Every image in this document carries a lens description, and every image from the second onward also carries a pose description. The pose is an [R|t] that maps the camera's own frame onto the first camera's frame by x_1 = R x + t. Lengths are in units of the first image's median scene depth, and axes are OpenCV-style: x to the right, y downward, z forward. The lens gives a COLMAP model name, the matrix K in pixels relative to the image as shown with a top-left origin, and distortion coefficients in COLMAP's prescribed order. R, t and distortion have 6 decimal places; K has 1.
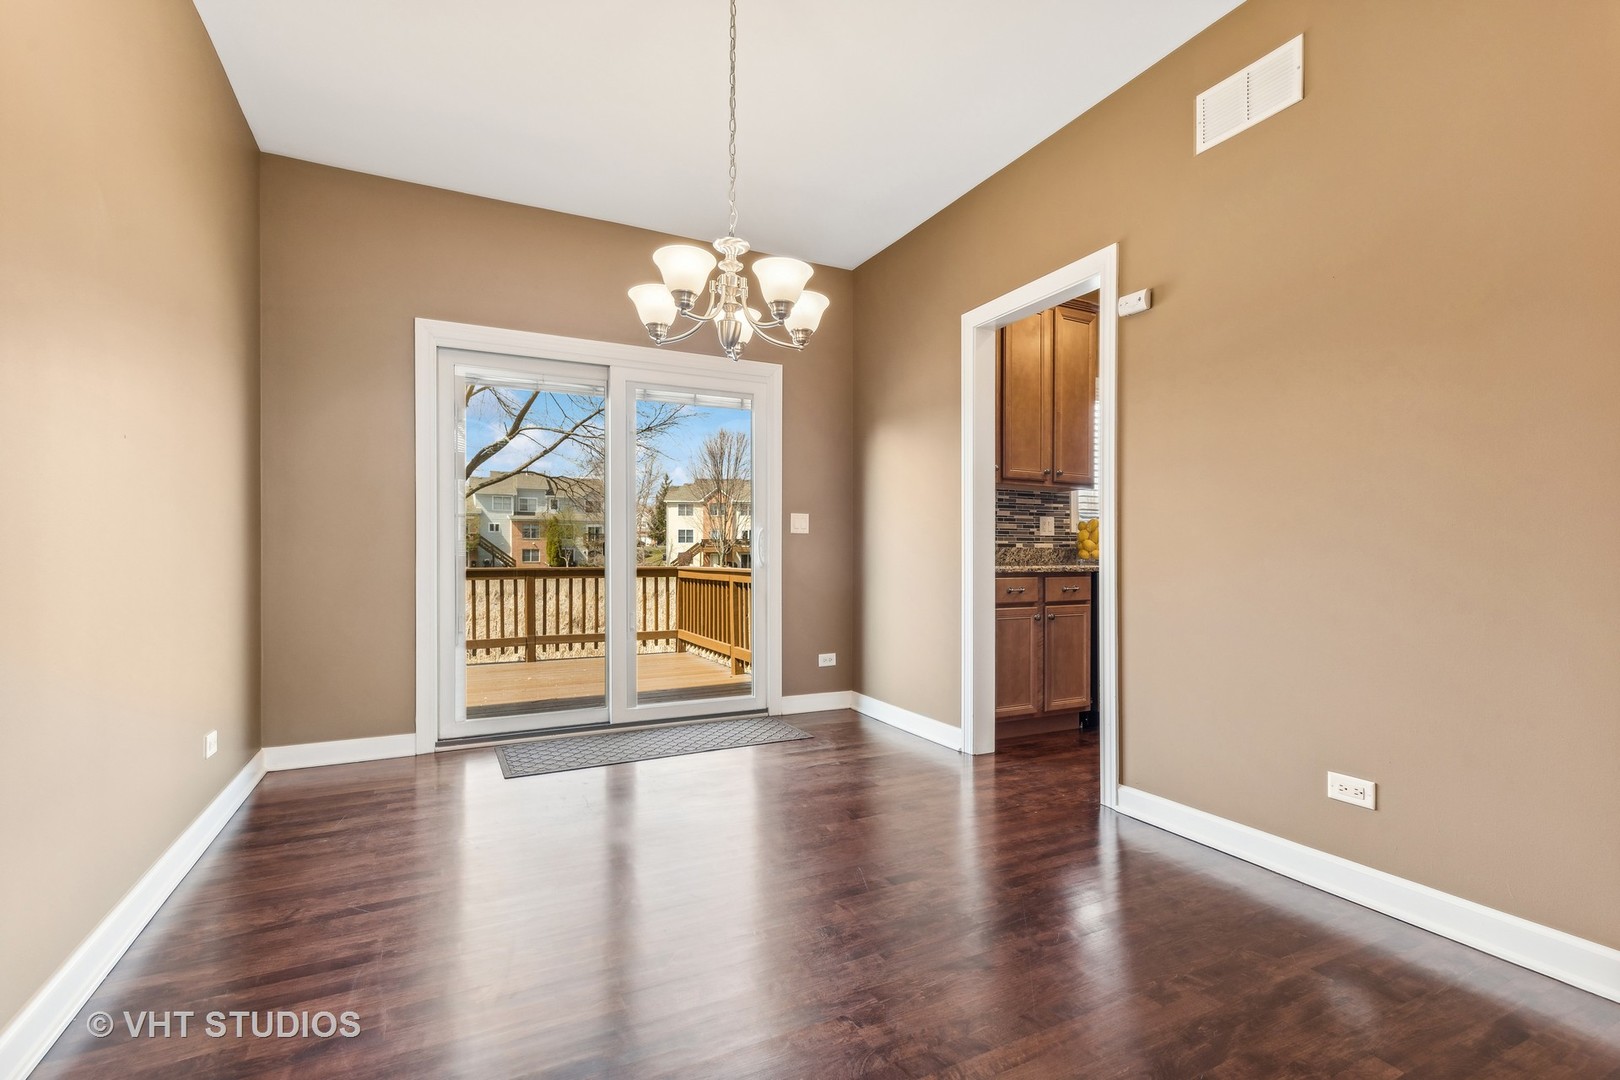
lens RADIAL K [[738.7, 0, 809.0], [0, 738.7, 553.7], [0, 0, 1]] dist [0.001191, 0.000023]
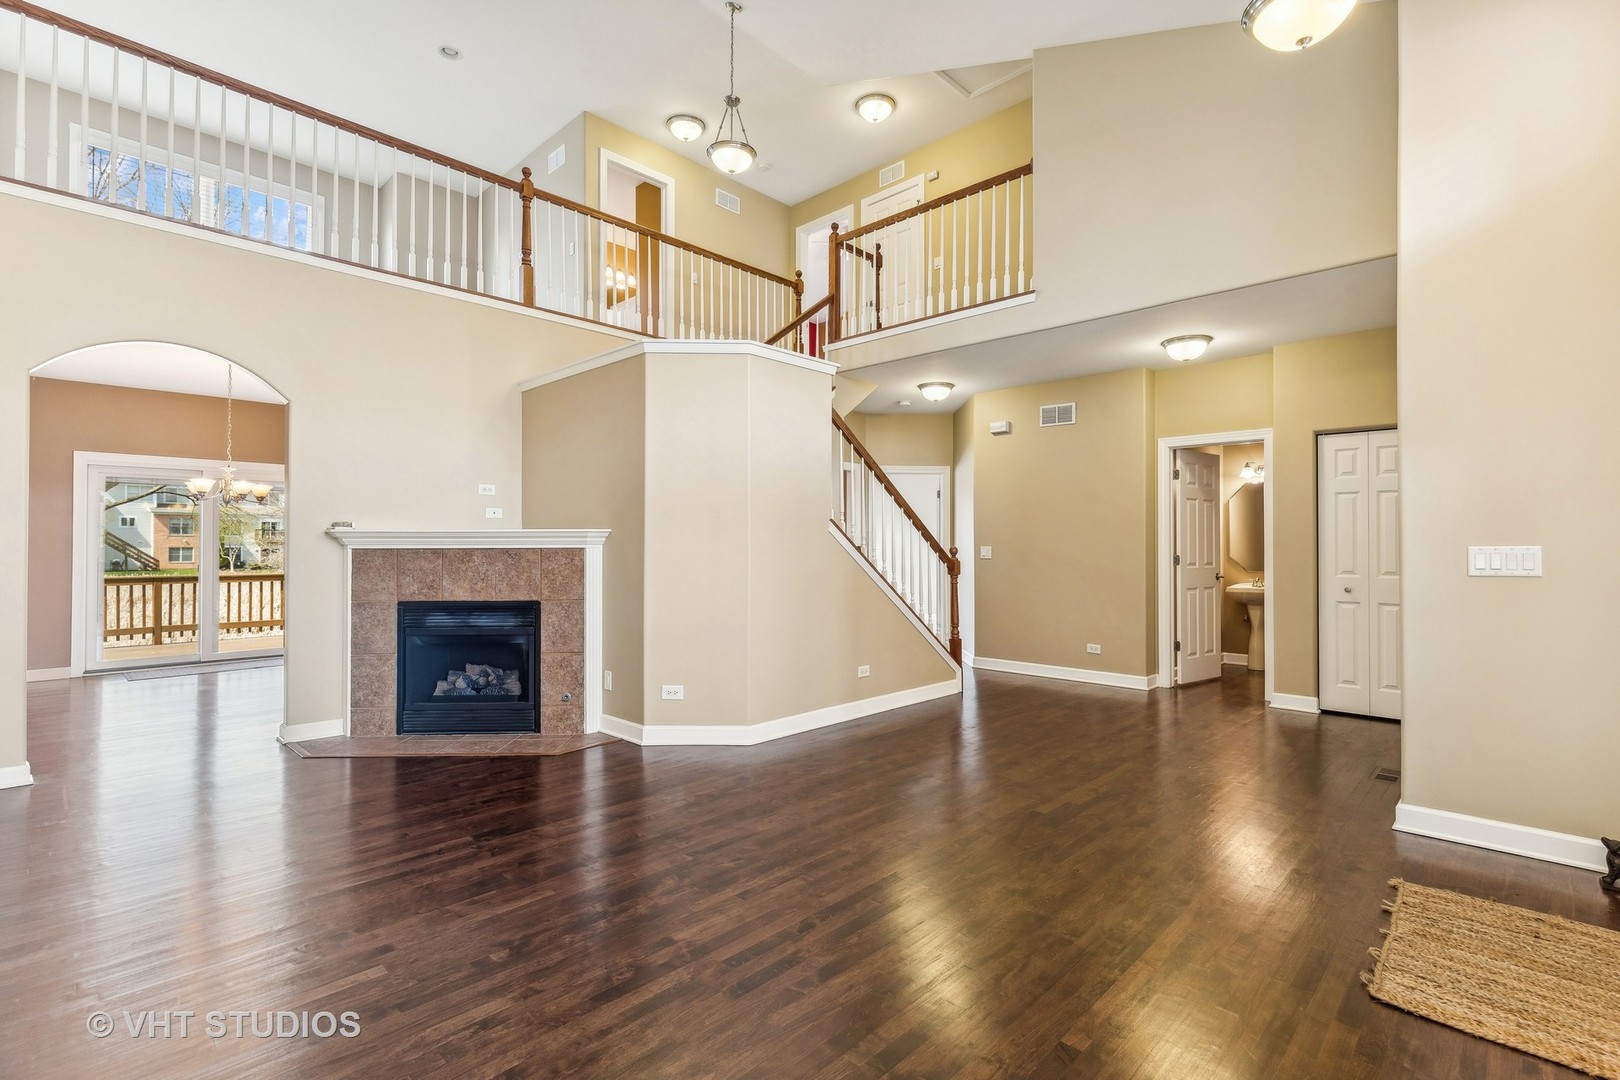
lens RADIAL K [[757.9, 0, 810.0], [0, 757.9, 540.0], [0, 0, 1]] dist [0.000395, -0.000550]
pose [[0.946082, -0.000119, 0.323927, 0.285857], [0.003903, 0.999932, -0.011033, -0.023354], [-0.323904, 0.011703, 0.946018, -0.658570]]
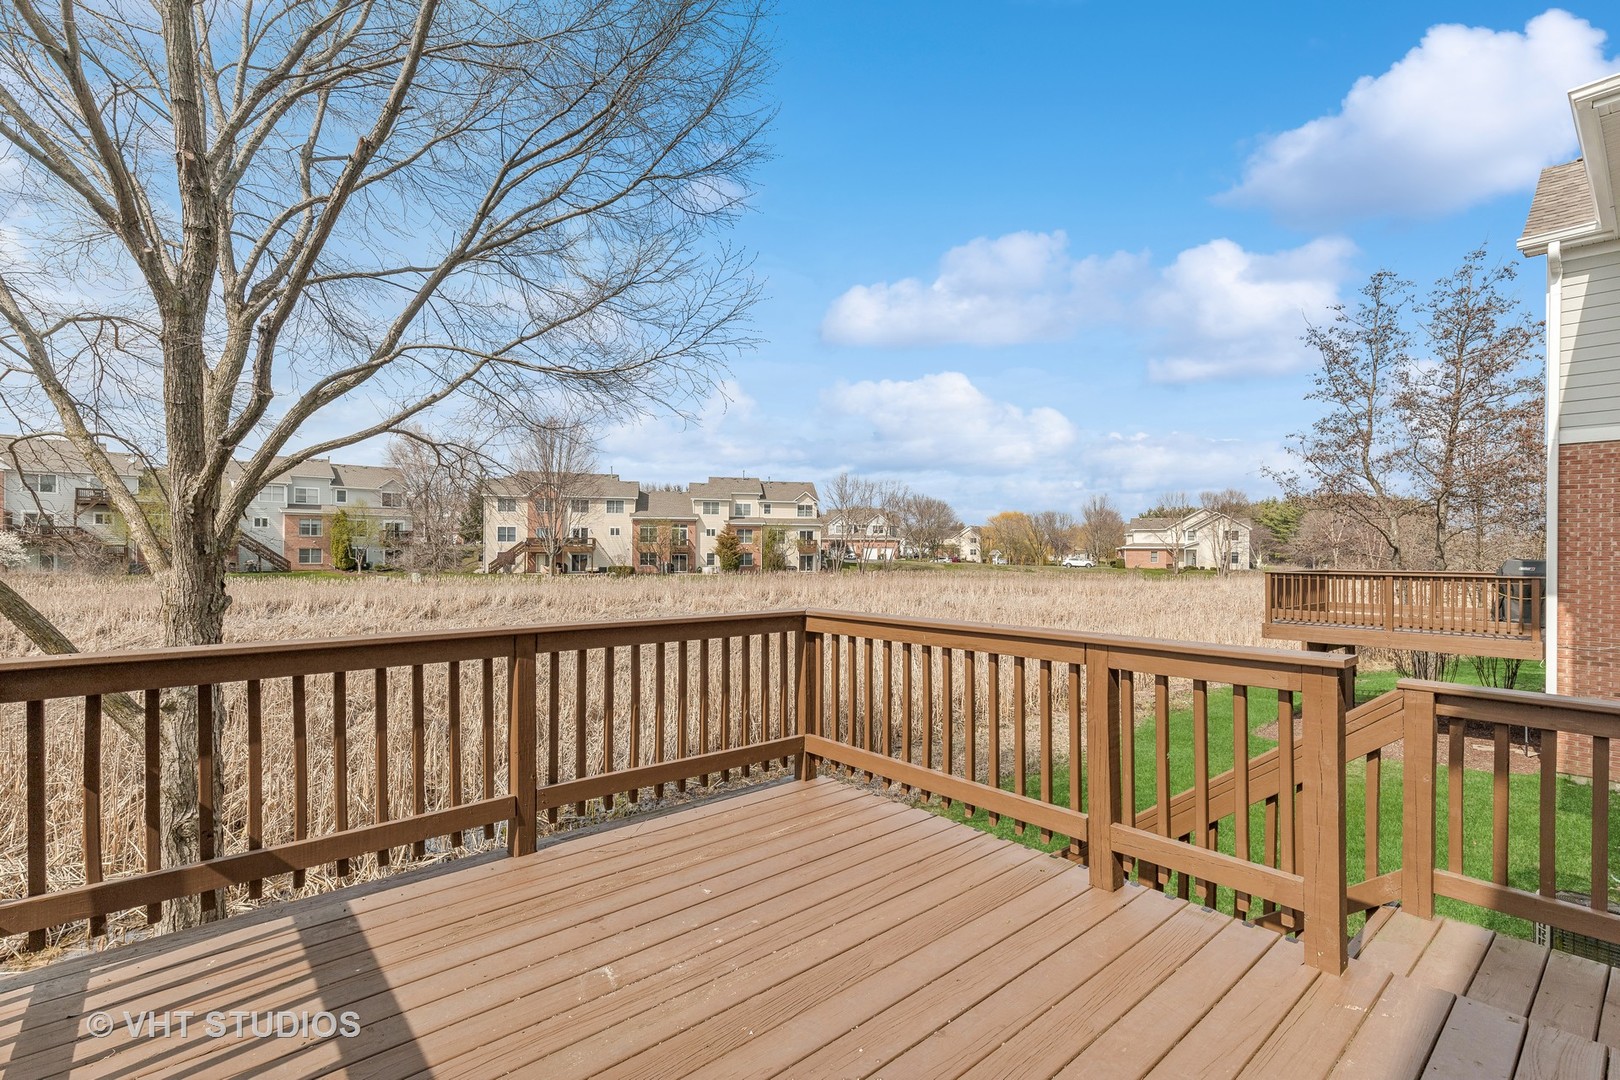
lens RADIAL K [[733.9, 0, 813.2], [0, 733.9, 545.5], [0, 0, 1]] dist [0.004304, 0.000489]
pose [[0.969271, 0.003976, 0.245963, -0.306369], [-0.001538, 0.999948, -0.010104, -0.022184], [-0.245990, 0.009416, 0.969227, 0.532024]]
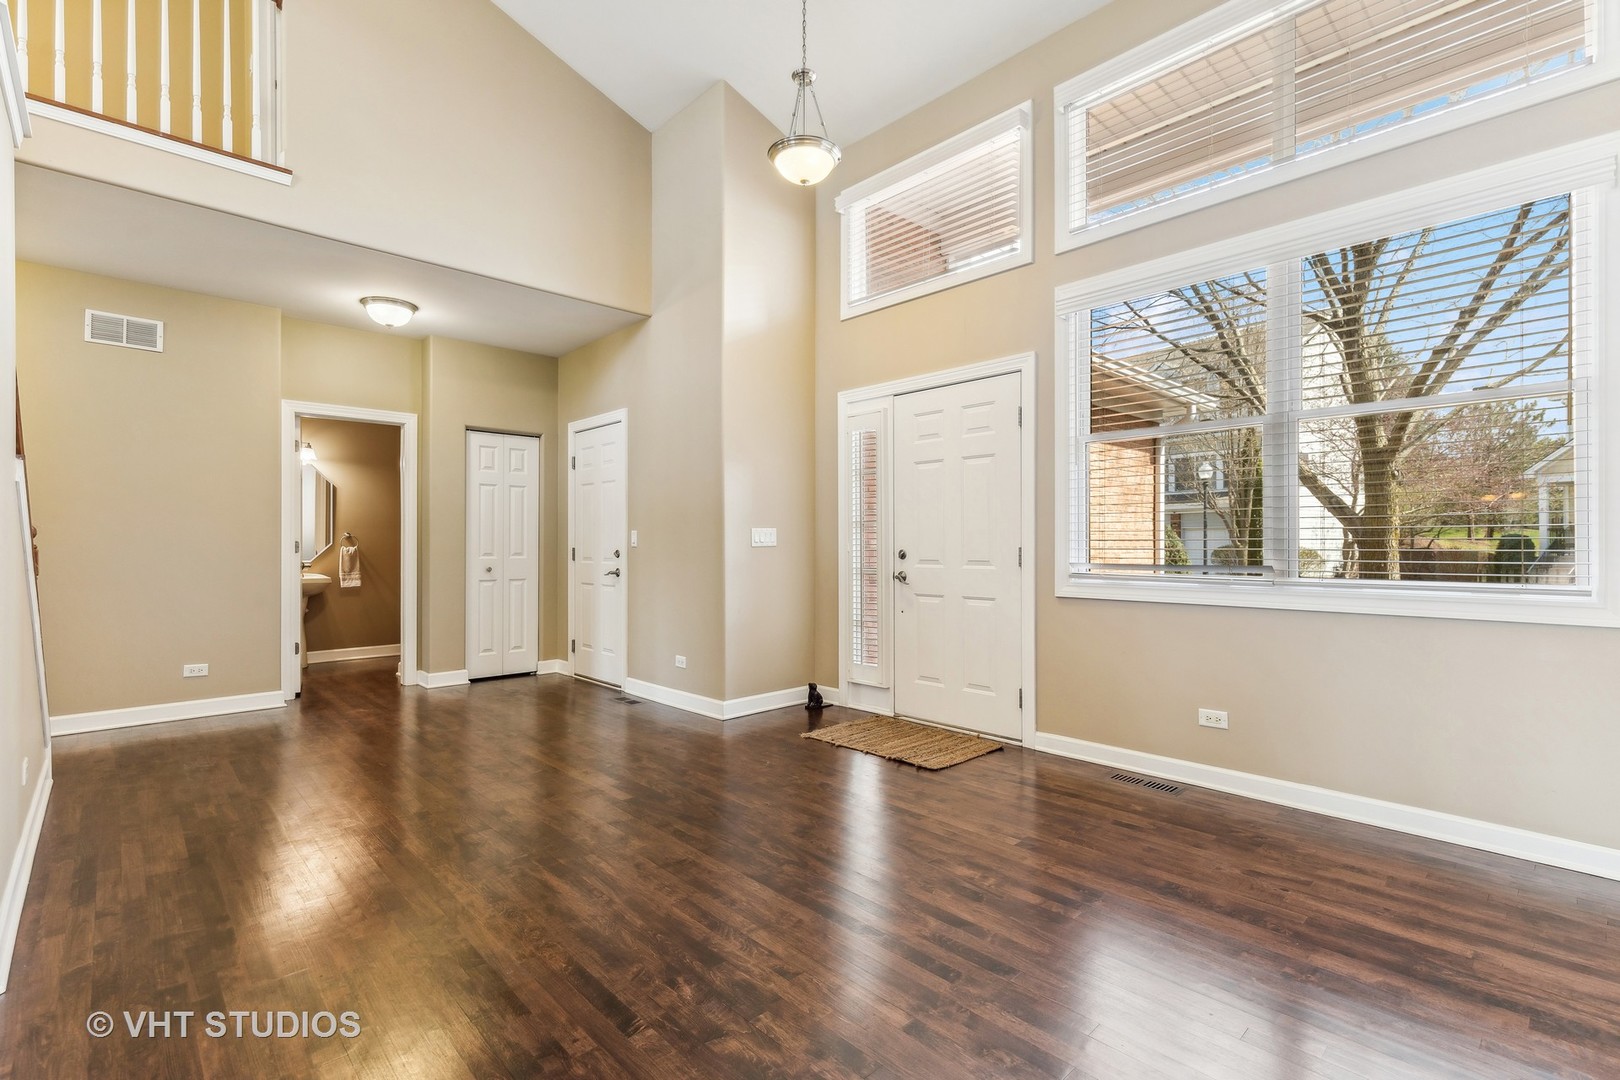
lens RADIAL K [[738.8, 0, 834.0], [0, 738.8, 534.7], [0, 0, 1]] dist [0.012744, -0.000125]
pose [[-0.301853, 0.006620, 0.953331, 0.224744], [0.005480, 0.999971, -0.005209, -0.019715], [-0.953339, 0.003652, -0.301881, -0.509437]]
